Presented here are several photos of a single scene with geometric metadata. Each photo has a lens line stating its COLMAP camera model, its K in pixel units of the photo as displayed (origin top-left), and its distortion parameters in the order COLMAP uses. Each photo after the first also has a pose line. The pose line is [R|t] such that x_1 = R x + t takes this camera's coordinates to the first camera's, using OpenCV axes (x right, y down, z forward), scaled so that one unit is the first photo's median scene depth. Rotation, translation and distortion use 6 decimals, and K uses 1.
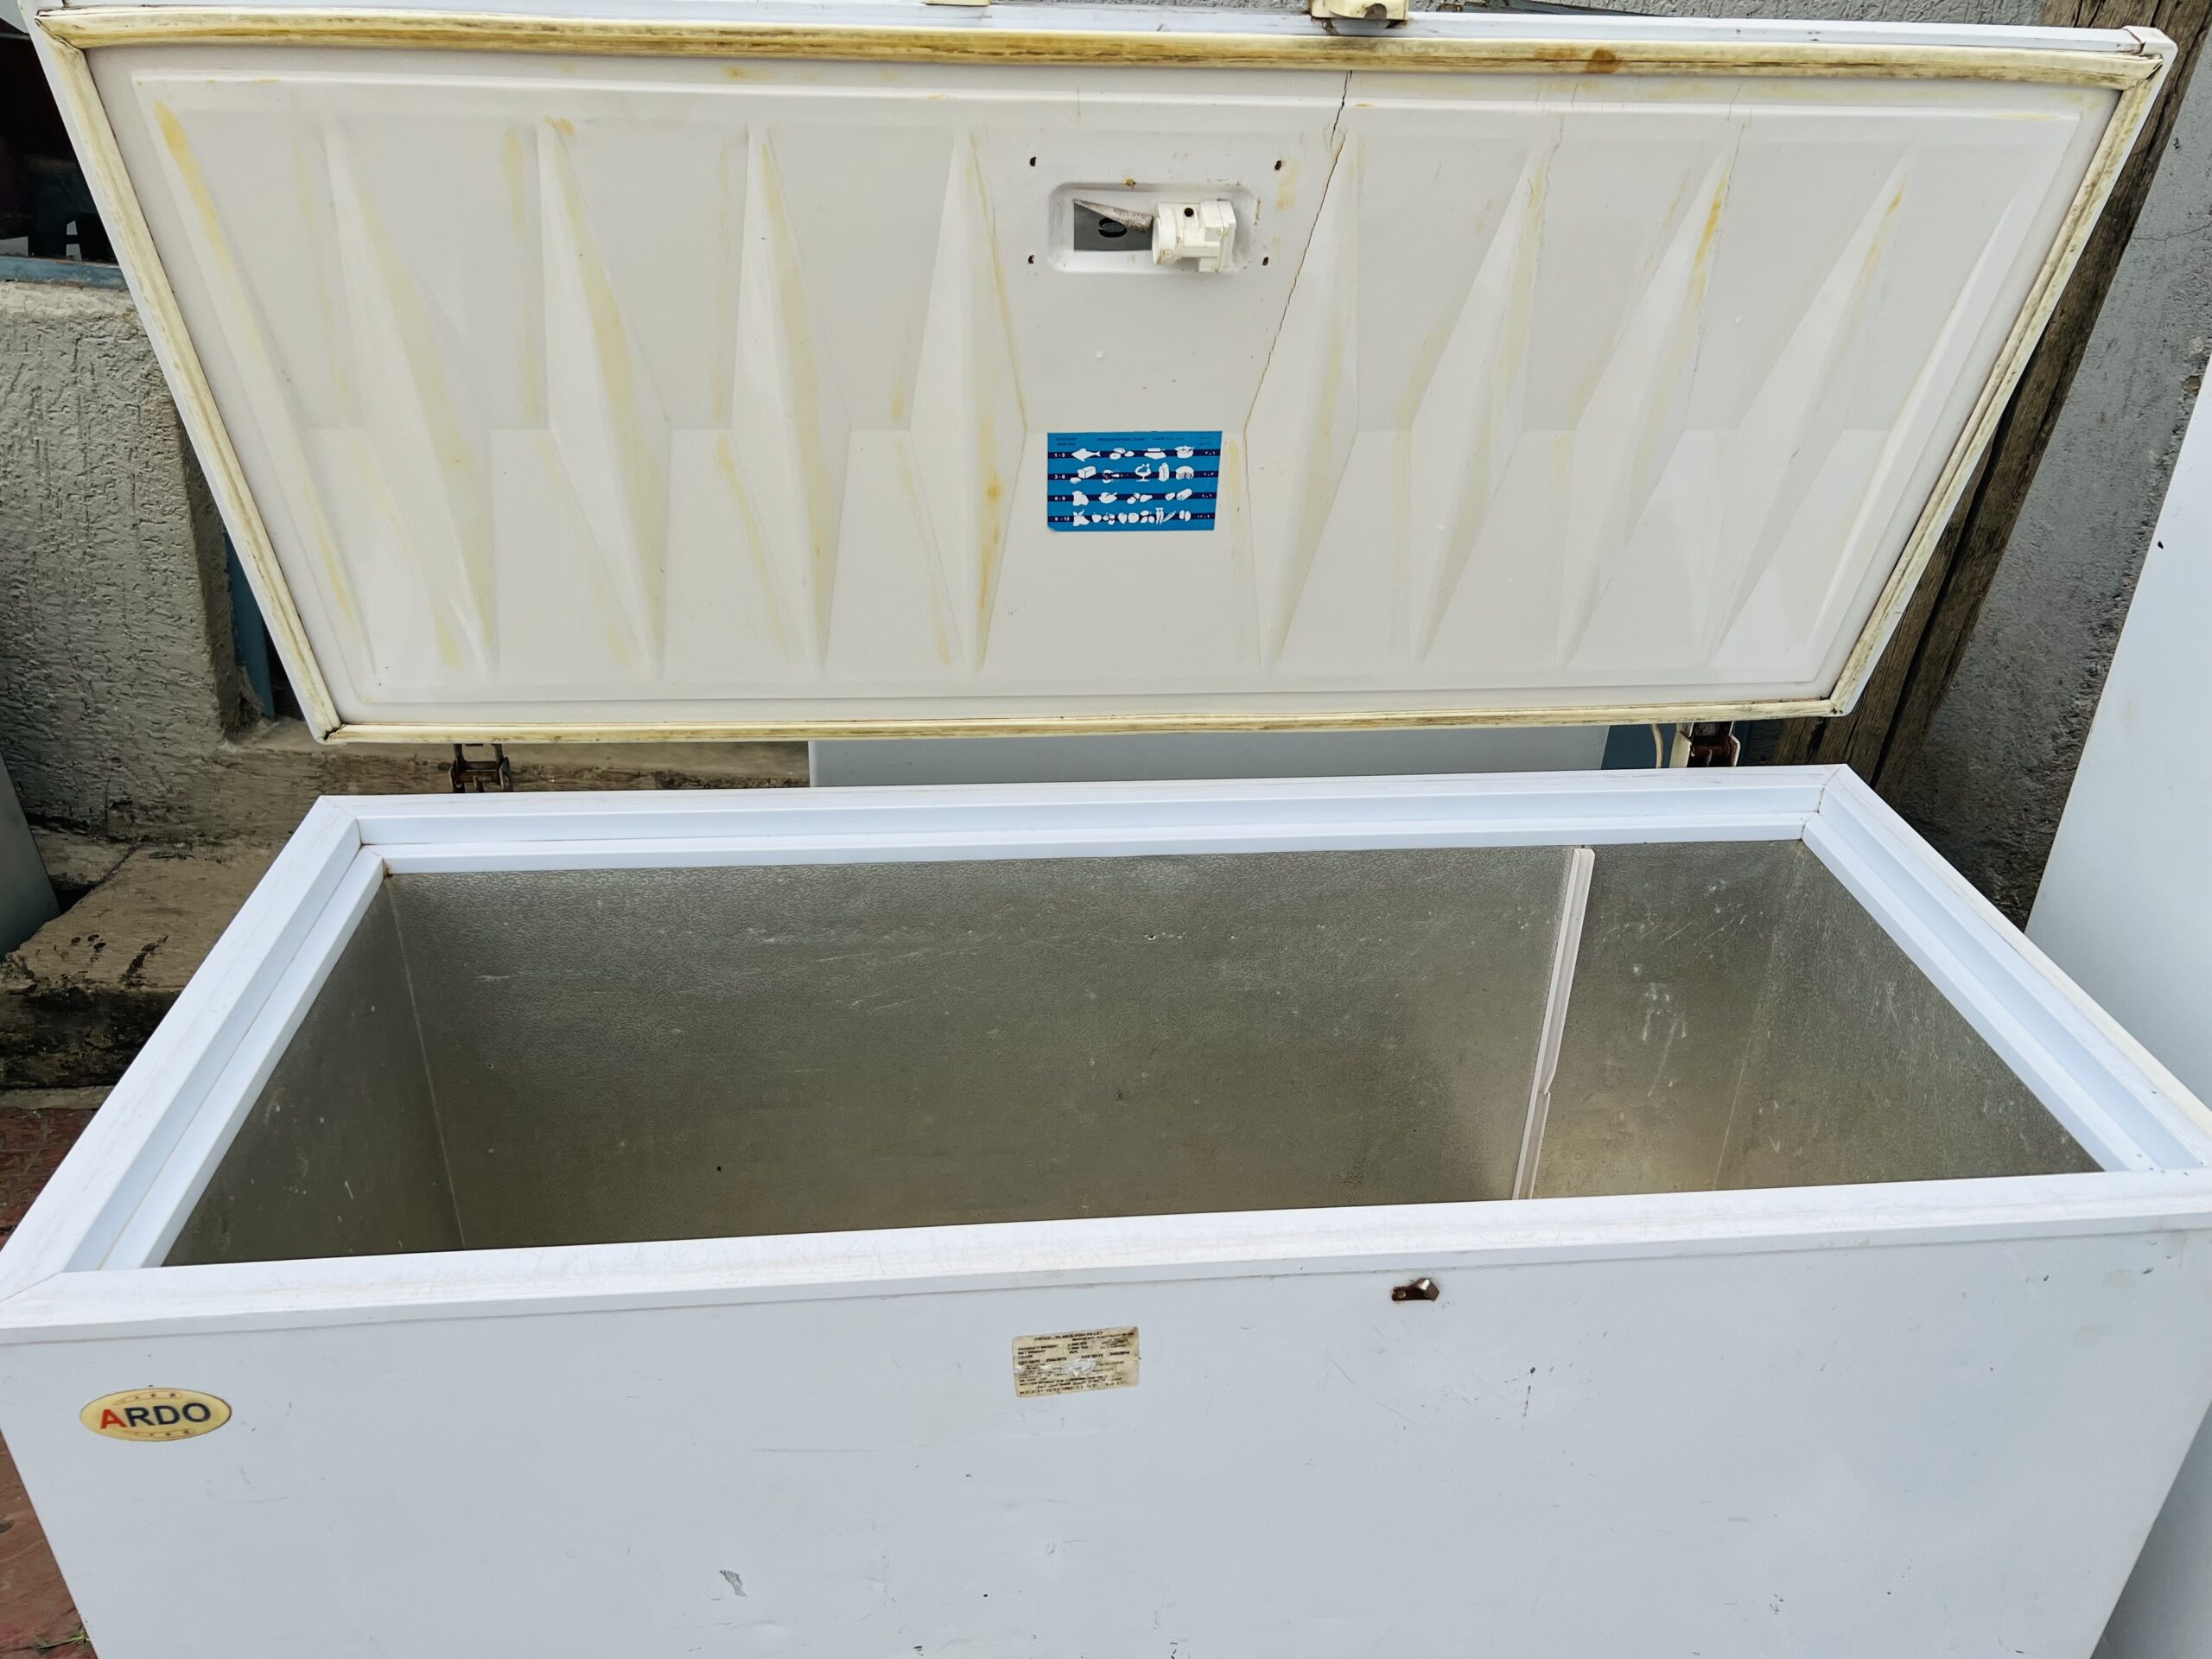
lens RADIAL K [[1673.7, 0, 1109.6], [0, 1673.7, 822.0], [0, 0, 1]] dist [0.045375, -0.053406]
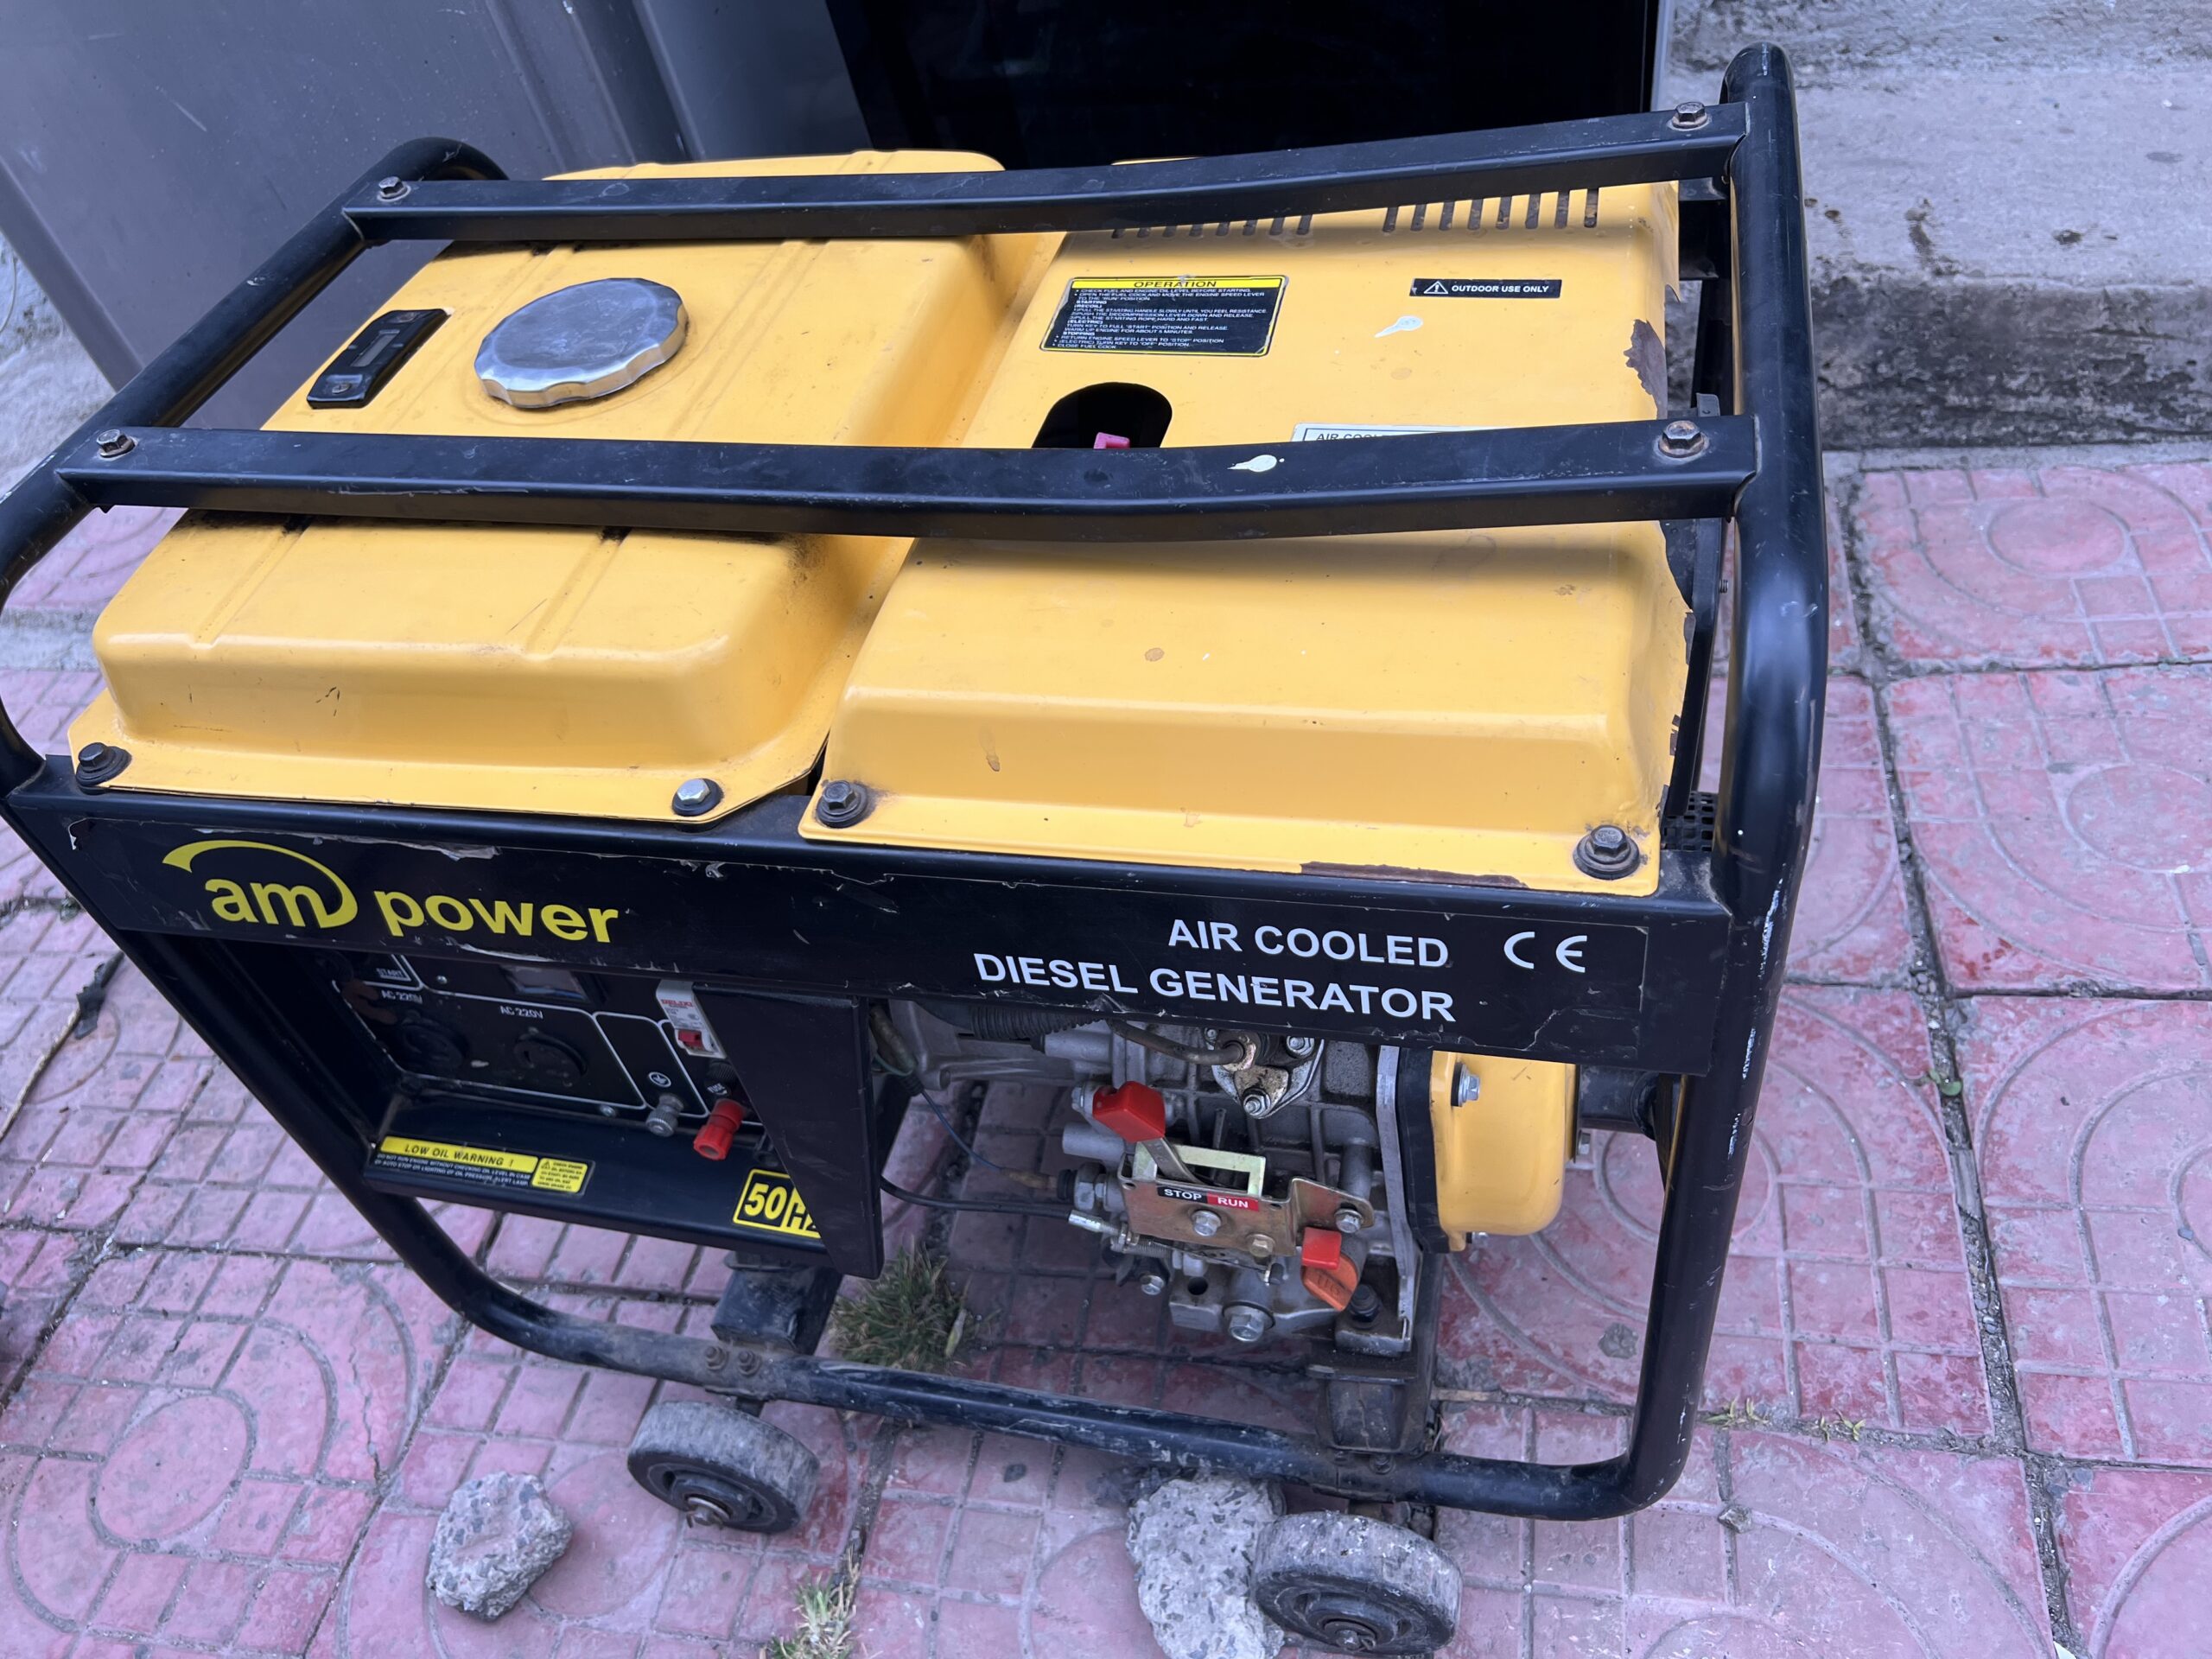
lens RADIAL K [[1673.7, 0, 1109.0], [0, 1673.7, 831.0], [0, 0, 1]] dist [0.045375, -0.053406]
pose [[0.928875, 0.101391, -0.356246, -0.761191], [0.016472, 0.949545, 0.313199, 0.113227], [0.370027, -0.296791, 0.880338, 0.394945]]
